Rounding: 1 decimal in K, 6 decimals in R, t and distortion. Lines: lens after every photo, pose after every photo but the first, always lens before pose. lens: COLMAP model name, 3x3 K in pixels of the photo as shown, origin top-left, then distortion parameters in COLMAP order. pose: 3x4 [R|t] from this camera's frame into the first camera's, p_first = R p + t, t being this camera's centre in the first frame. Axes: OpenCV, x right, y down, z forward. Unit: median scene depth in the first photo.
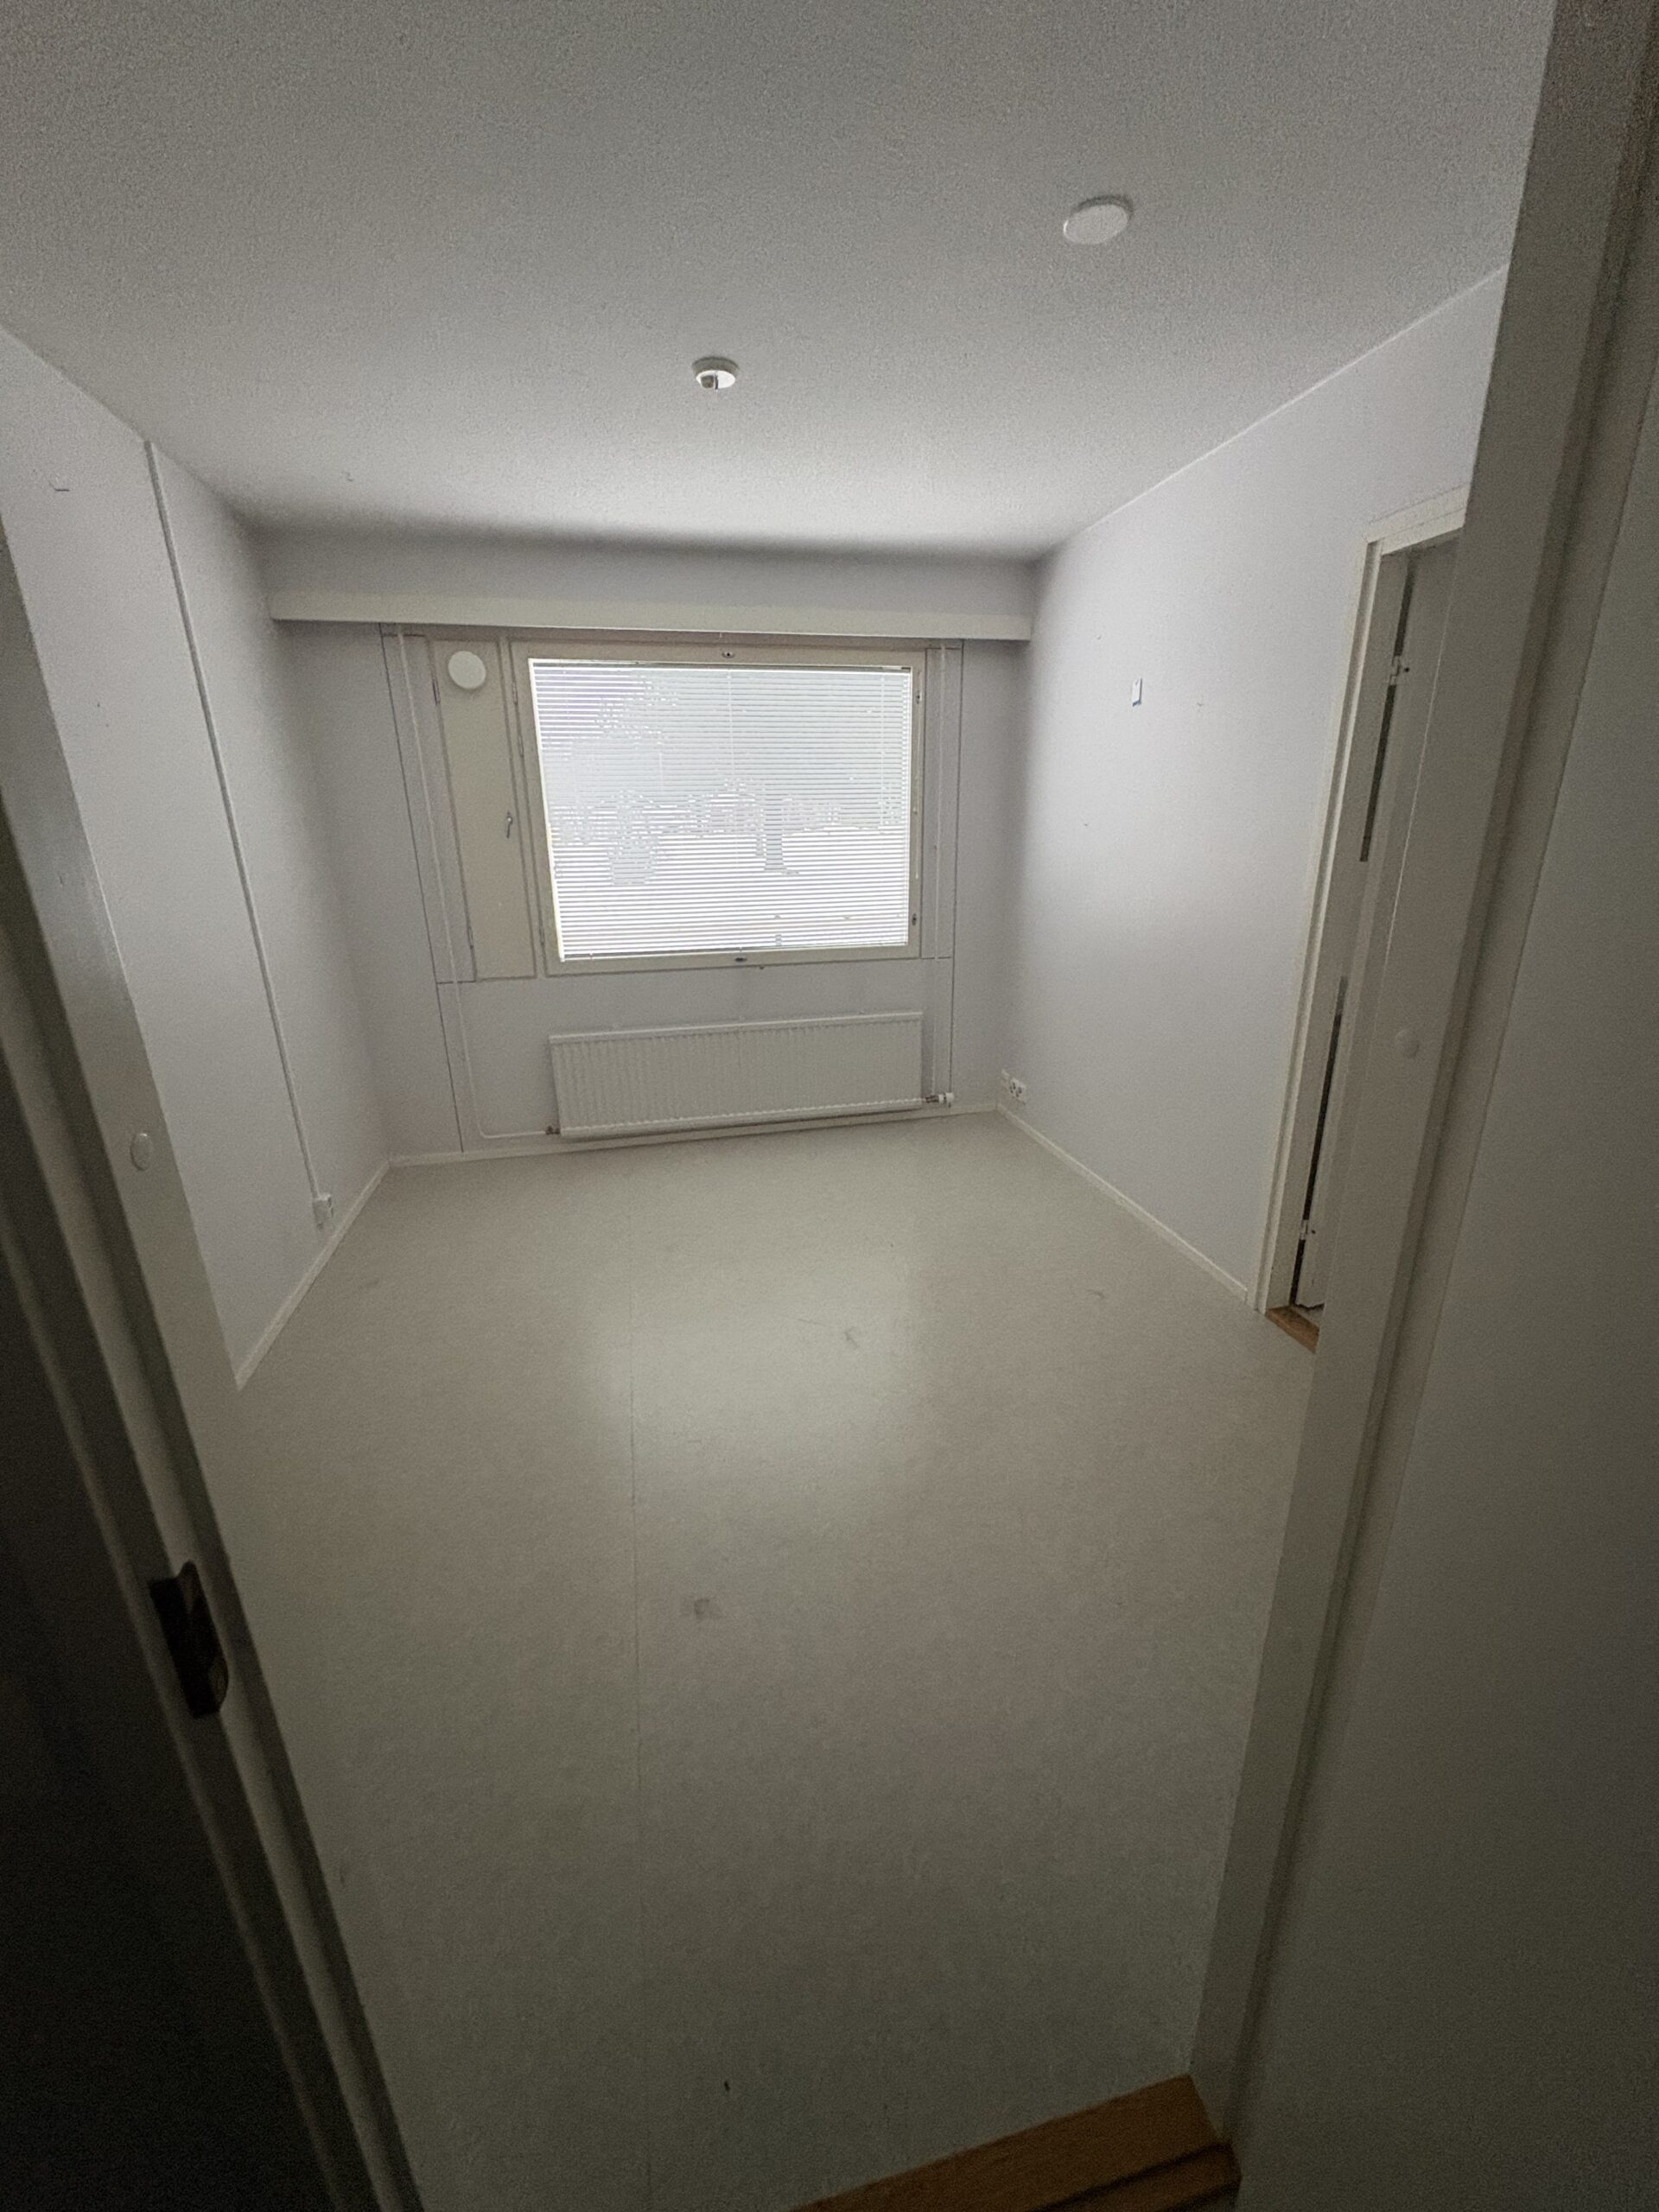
lens RADIAL K [[891.7, 0, 833.7], [0, 891.7, 1109.8], [0, 0, 1]] dist [-0.001378, 0.000034]
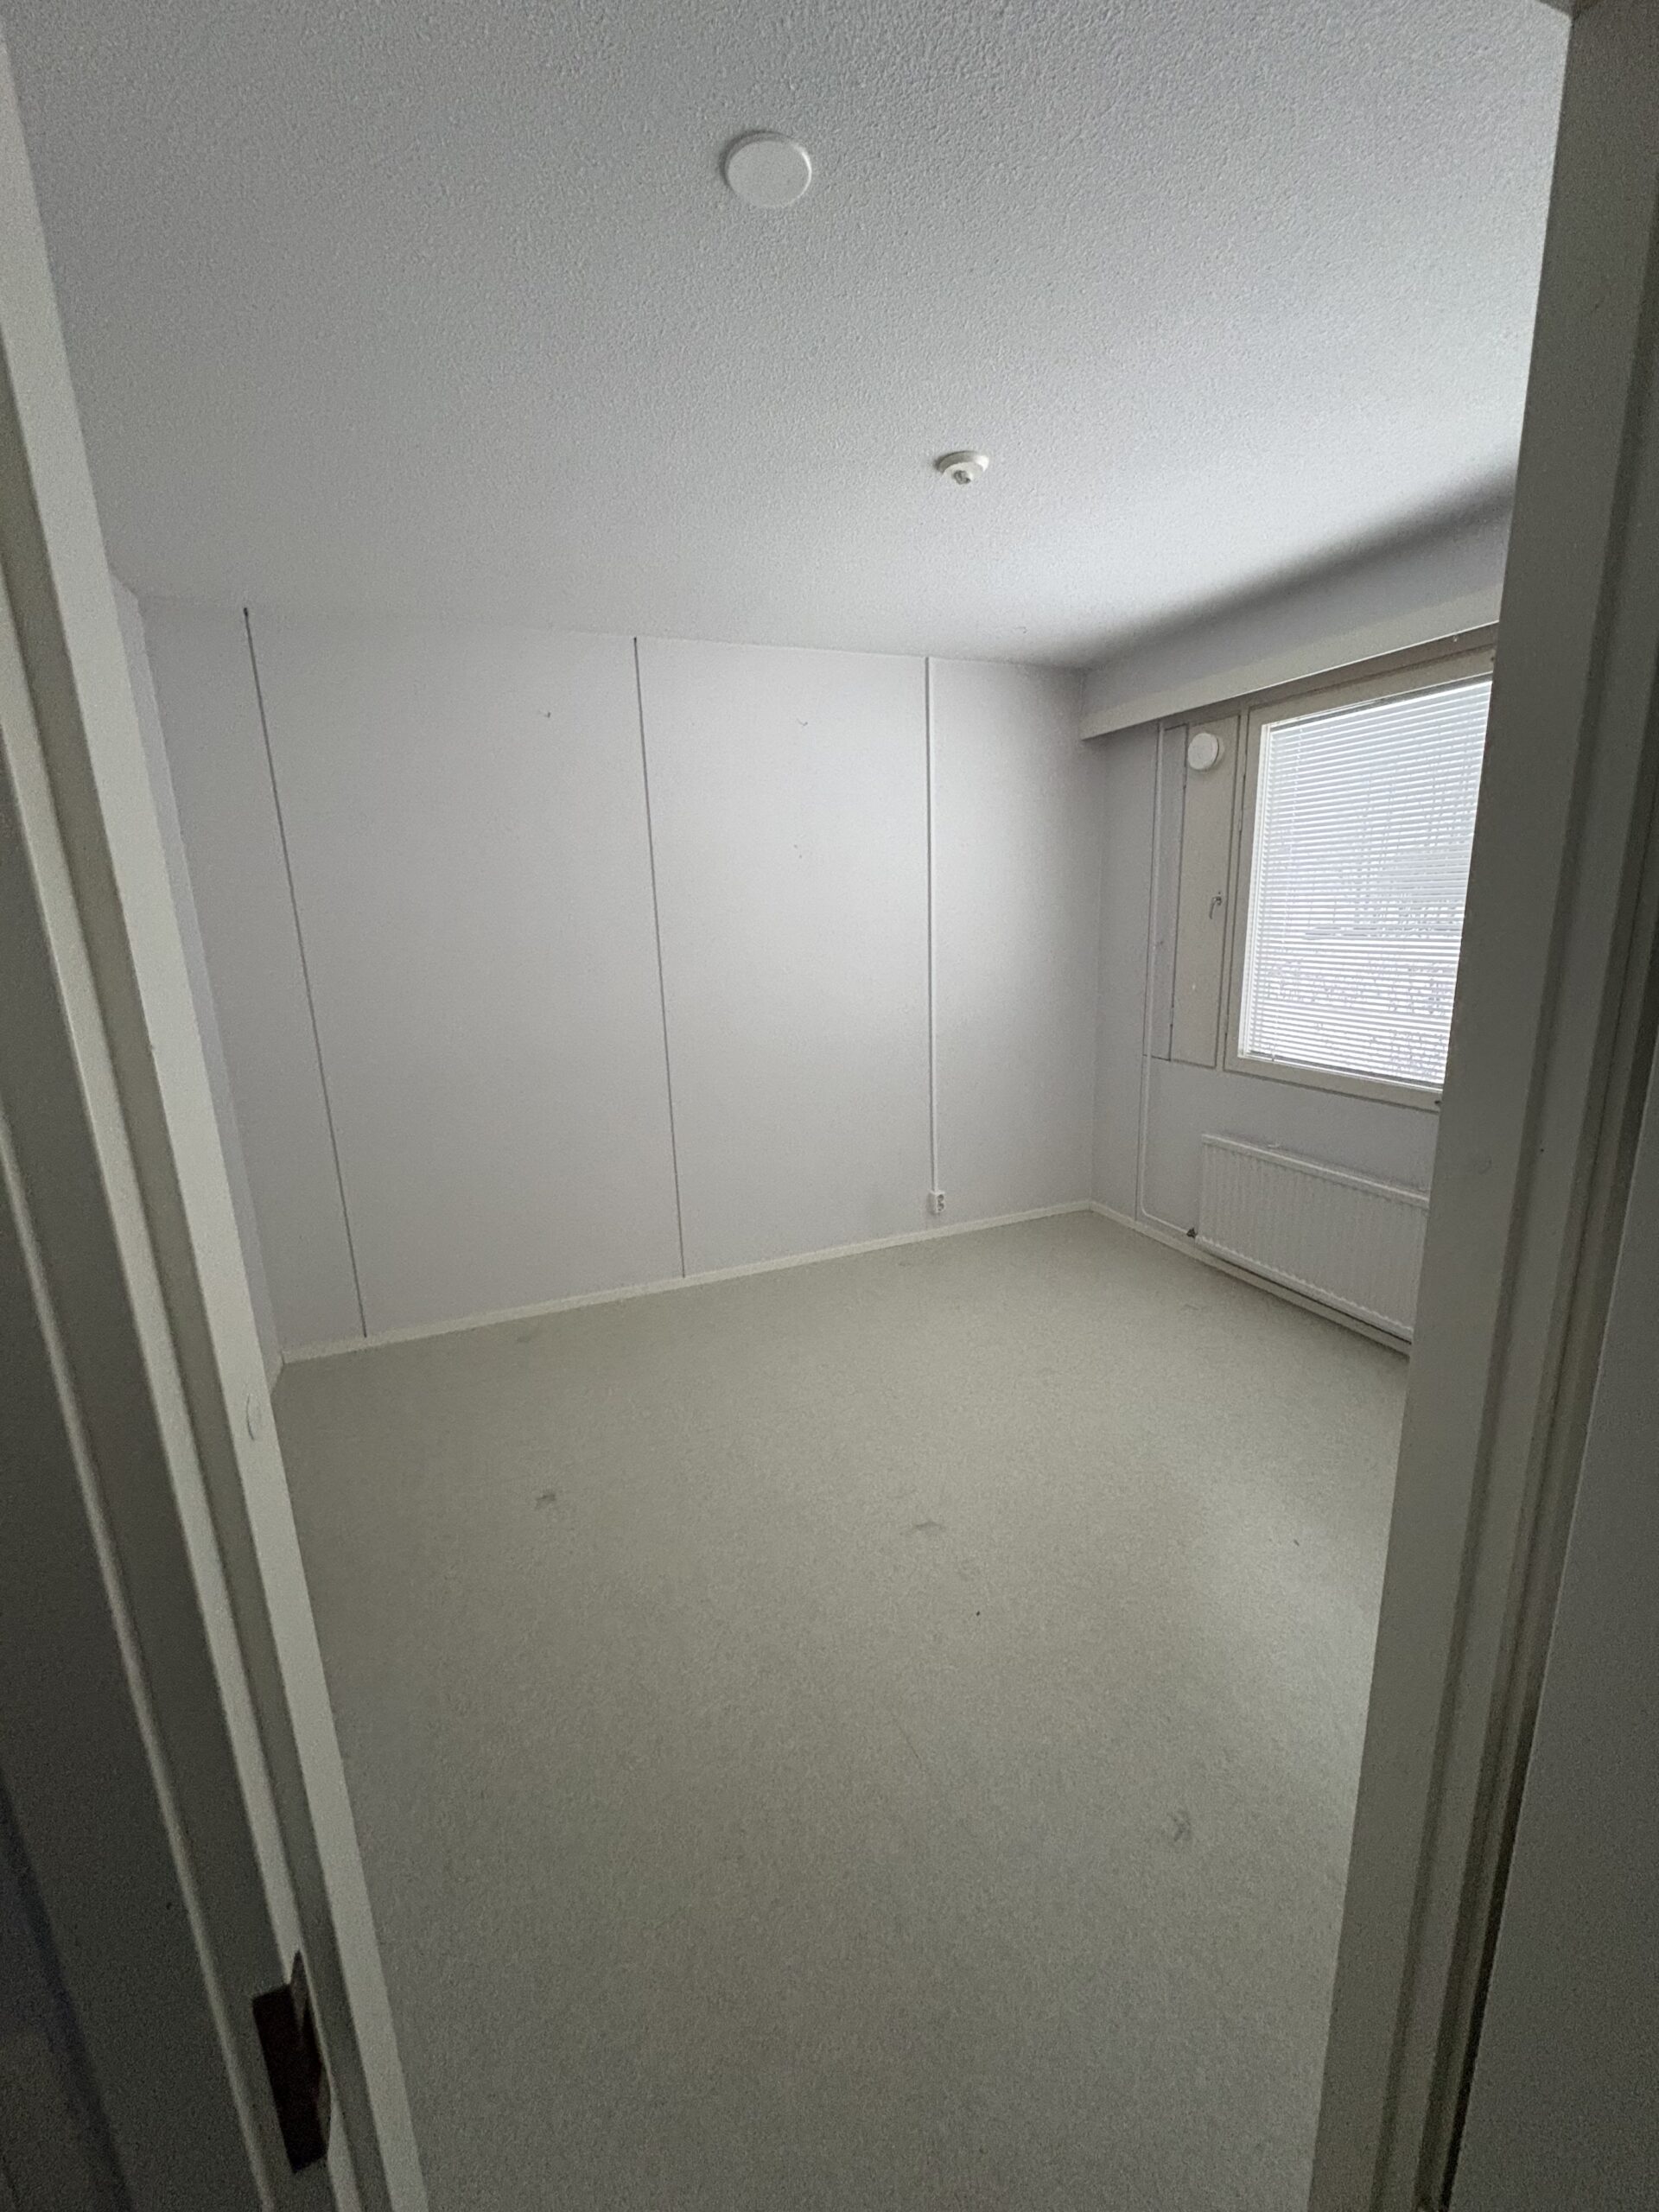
lens RADIAL K [[891.7, 0, 833.7], [0, 891.7, 1109.8], [0, 0, 1]] dist [-0.001378, 0.000034]
pose [[0.156115, 0.233018, -0.959860, 0.515541], [-0.279081, 0.942585, 0.183433, -0.175113], [0.947492, 0.239242, 0.212182, 0.465814]]
